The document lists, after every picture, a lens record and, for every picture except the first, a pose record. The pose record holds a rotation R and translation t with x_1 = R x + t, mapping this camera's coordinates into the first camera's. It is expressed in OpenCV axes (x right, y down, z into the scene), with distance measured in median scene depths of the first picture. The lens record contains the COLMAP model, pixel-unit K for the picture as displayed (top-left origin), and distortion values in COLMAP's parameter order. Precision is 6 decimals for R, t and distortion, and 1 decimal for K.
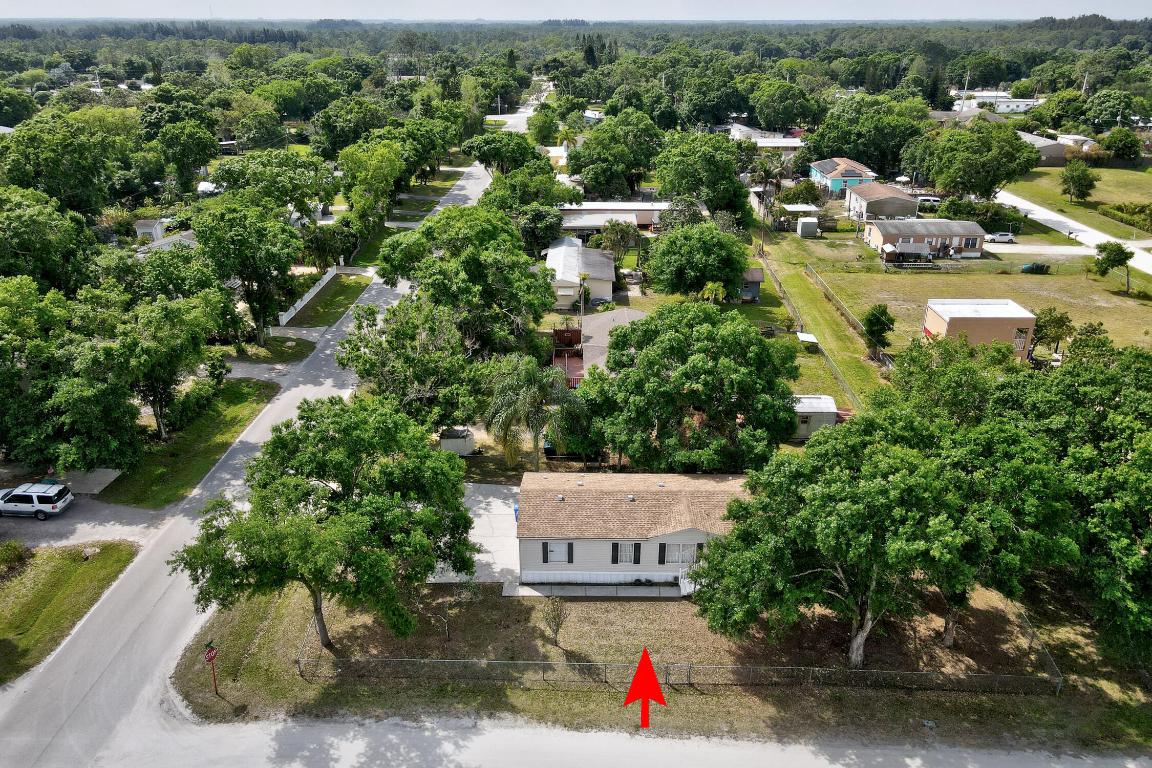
lens RADIAL K [[838.0, 0, 576.2], [0, 838.0, 410.3], [0, 0, 1]] dist [0.000629, 0.026387]
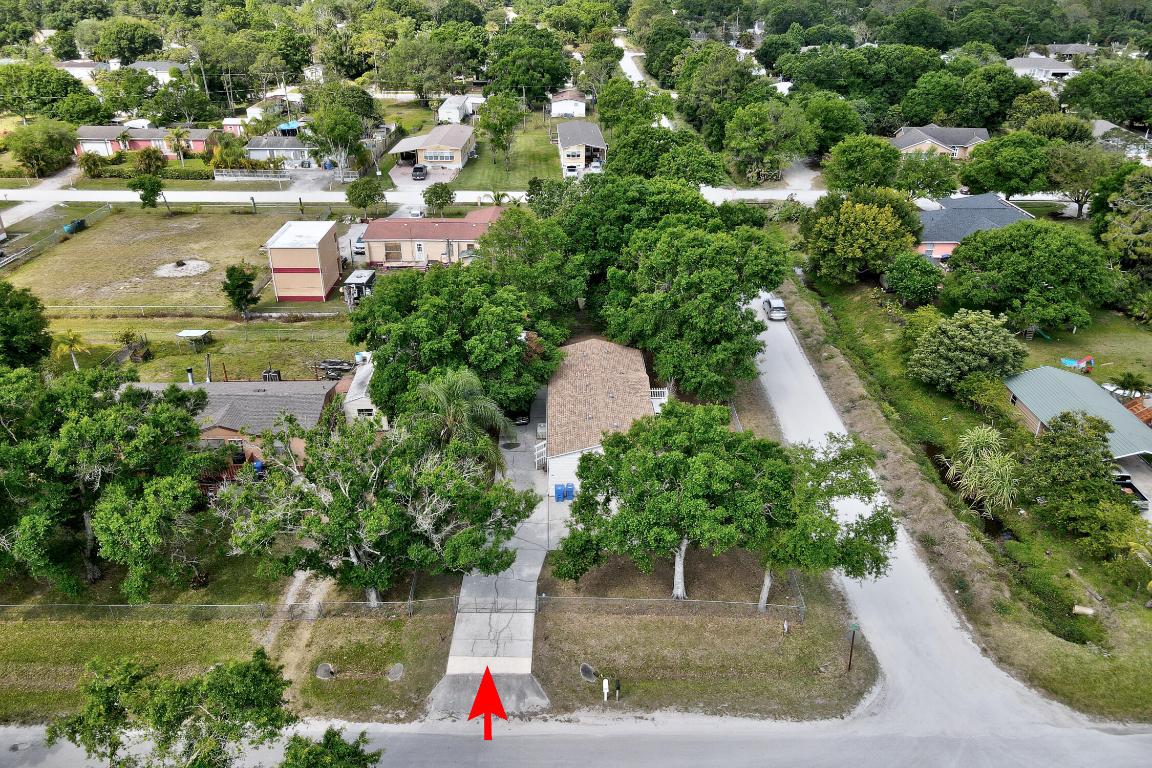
lens RADIAL K [[838.0, 0, 576.2], [0, 838.0, 410.3], [0, 0, 1]] dist [0.000629, 0.026387]
pose [[-0.032579, -0.480647, 0.876309, -0.912888], [0.422379, 0.788012, 0.447921, -0.400907], [-0.905834, 0.384727, 0.177343, 0.786640]]
